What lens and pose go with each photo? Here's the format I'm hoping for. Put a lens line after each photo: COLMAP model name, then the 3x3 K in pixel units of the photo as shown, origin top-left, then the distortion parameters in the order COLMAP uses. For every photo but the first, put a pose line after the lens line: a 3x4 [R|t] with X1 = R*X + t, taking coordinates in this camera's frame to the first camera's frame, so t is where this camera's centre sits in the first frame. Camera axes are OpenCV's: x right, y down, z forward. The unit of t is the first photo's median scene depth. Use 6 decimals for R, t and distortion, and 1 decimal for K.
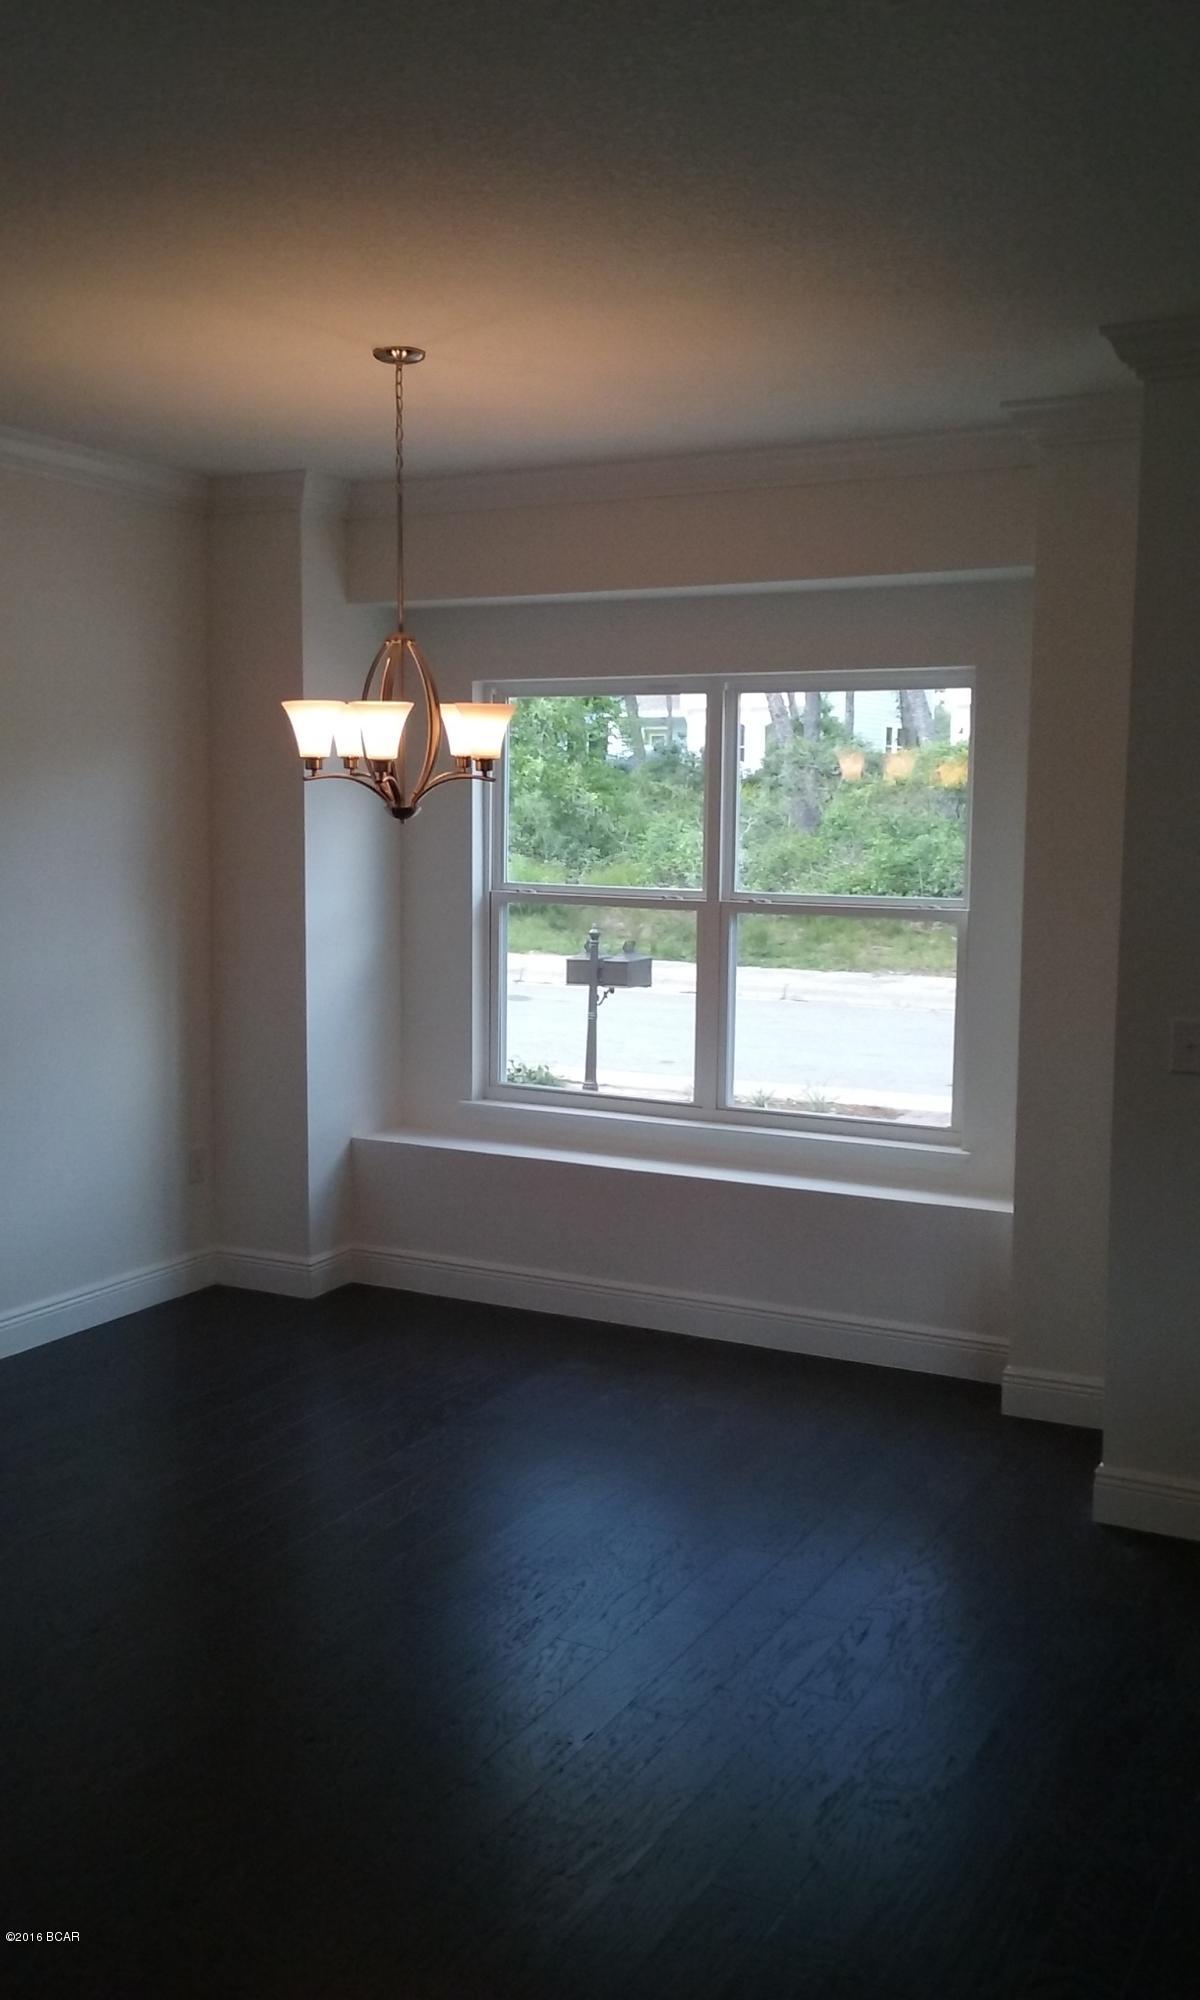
lens RADIAL K [[1867.6, 0, 599.6], [0, 1867.6, 1025.3], [0, 0, 1]] dist [-0.000698, -0.004281]
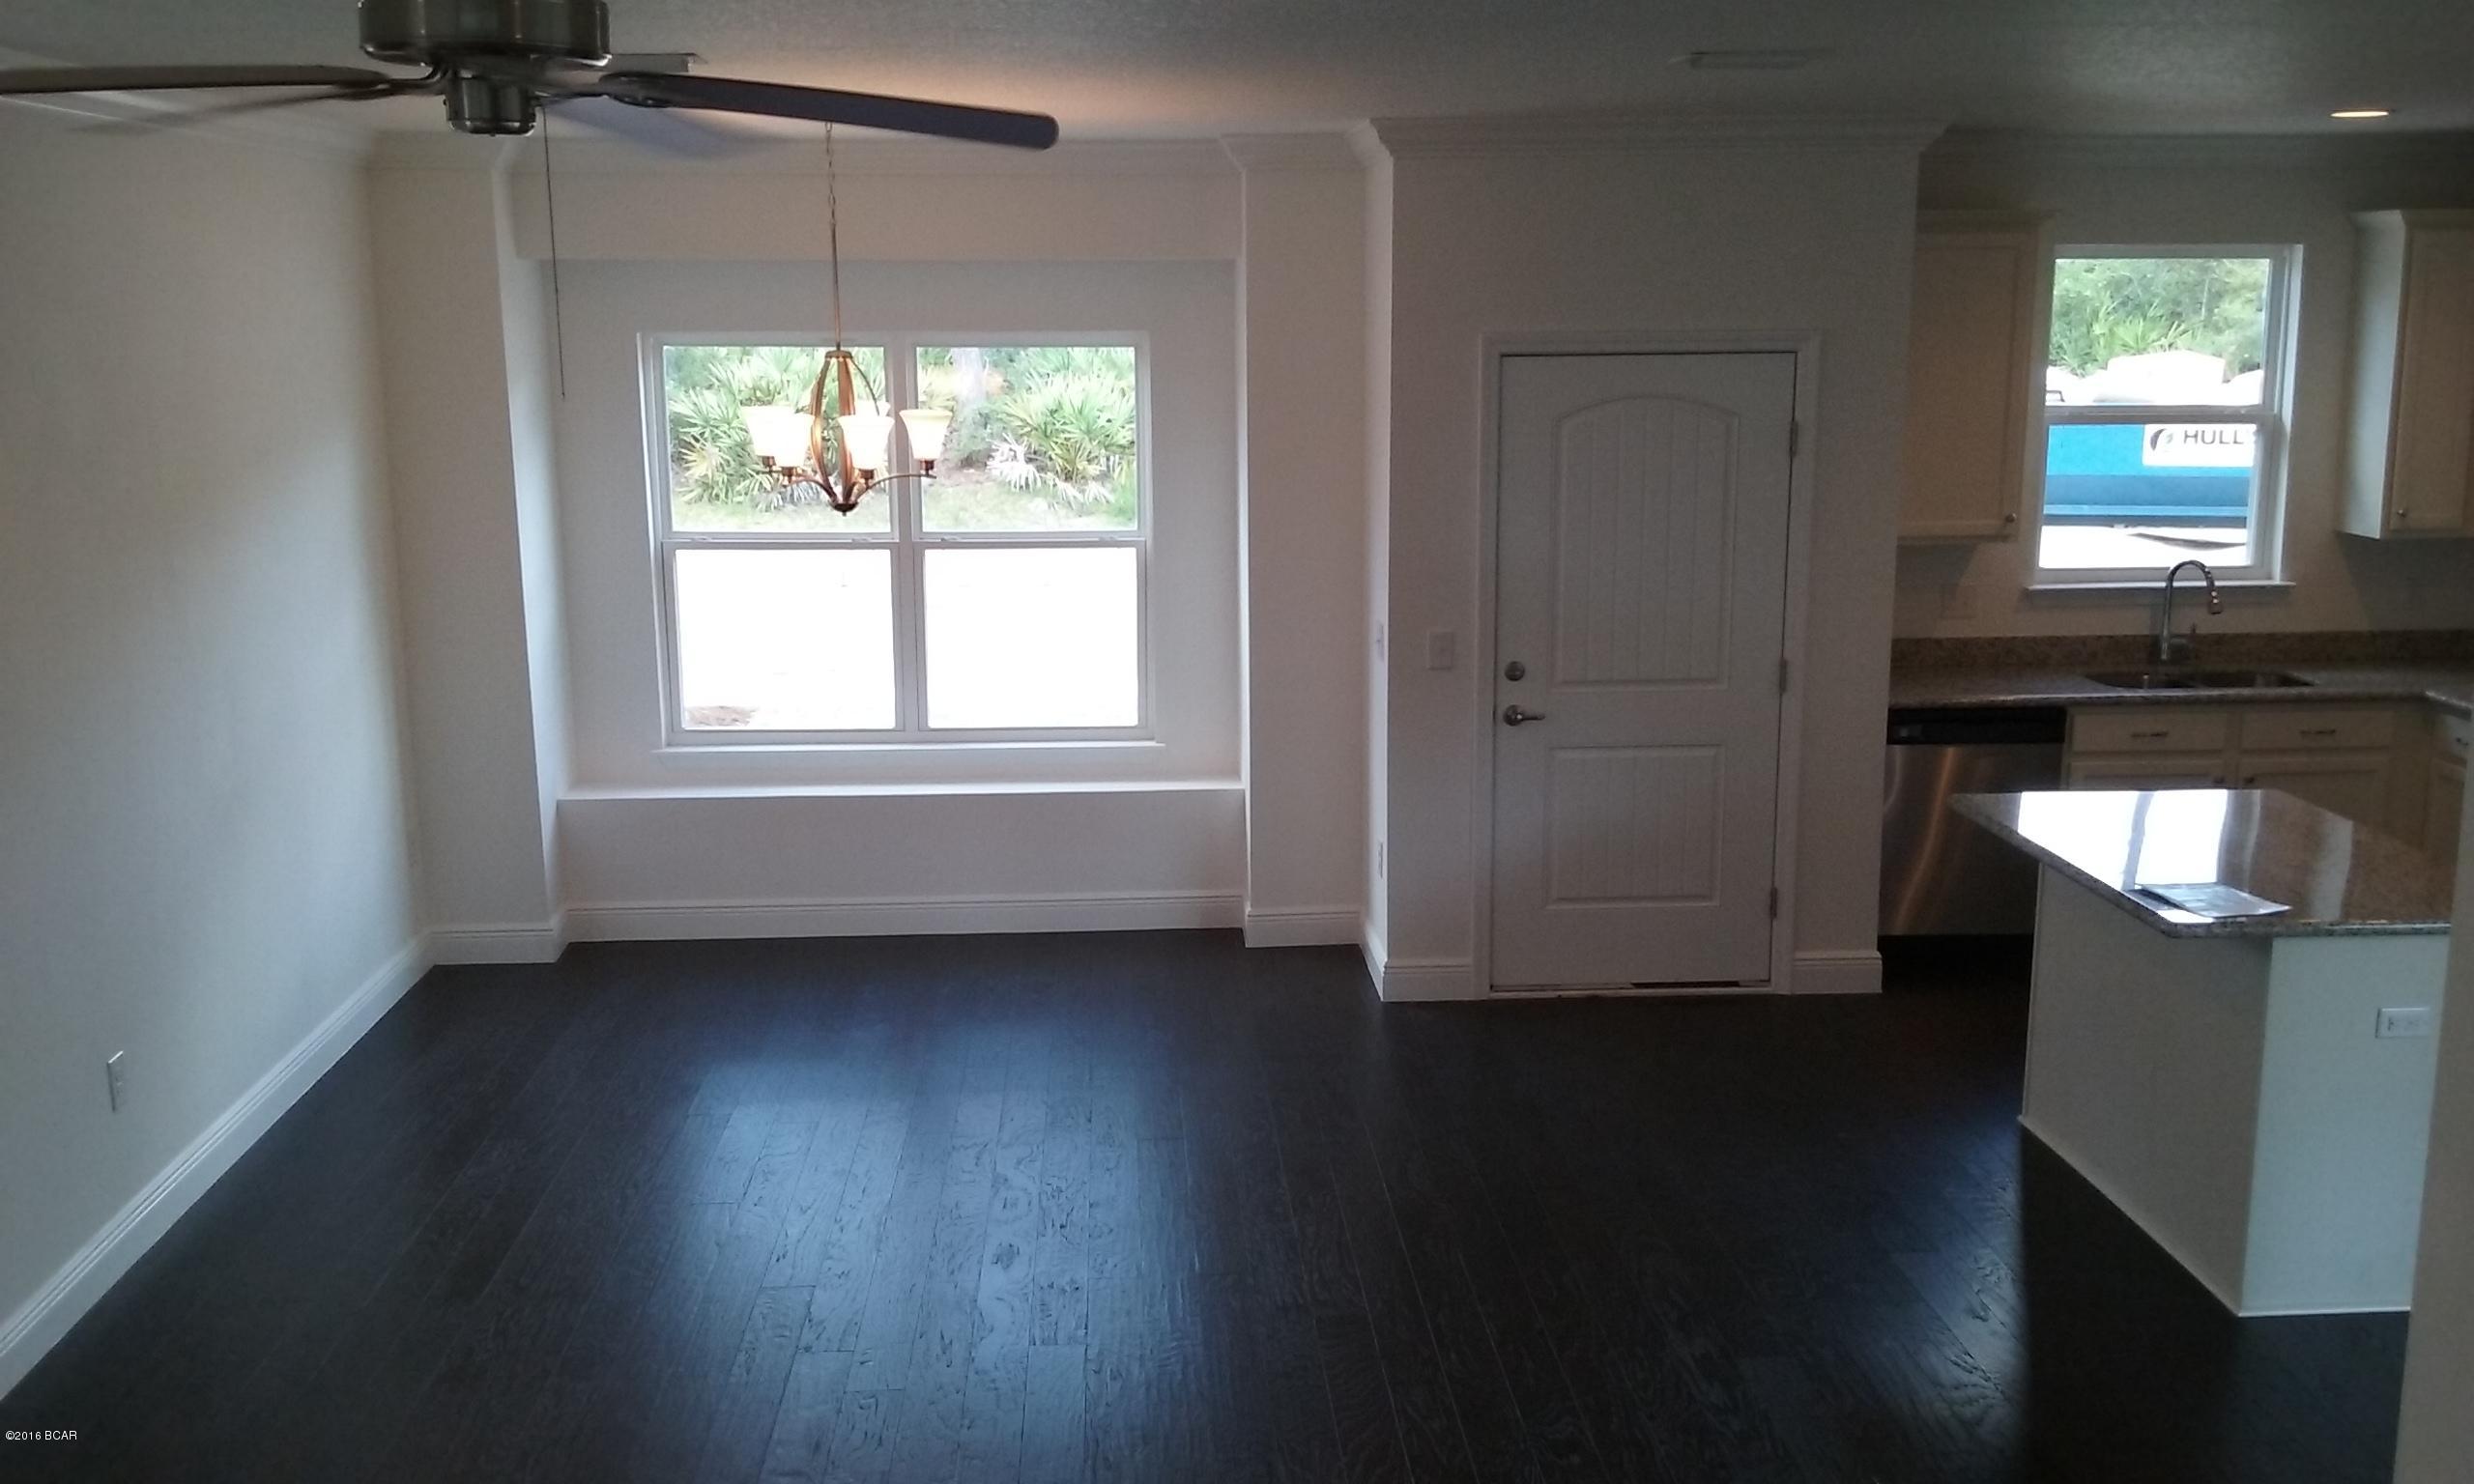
lens RADIAL K [[2309.9, 0, 1236.9], [0, 2309.9, 785.6], [0, 0, 1]] dist [-0.000698, -0.004281]
pose [[0.845882, -0.122083, 0.519210, -0.488534], [0.073494, 0.990845, 0.113246, -0.063491], [-0.528282, -0.057634, 0.847111, -0.253318]]
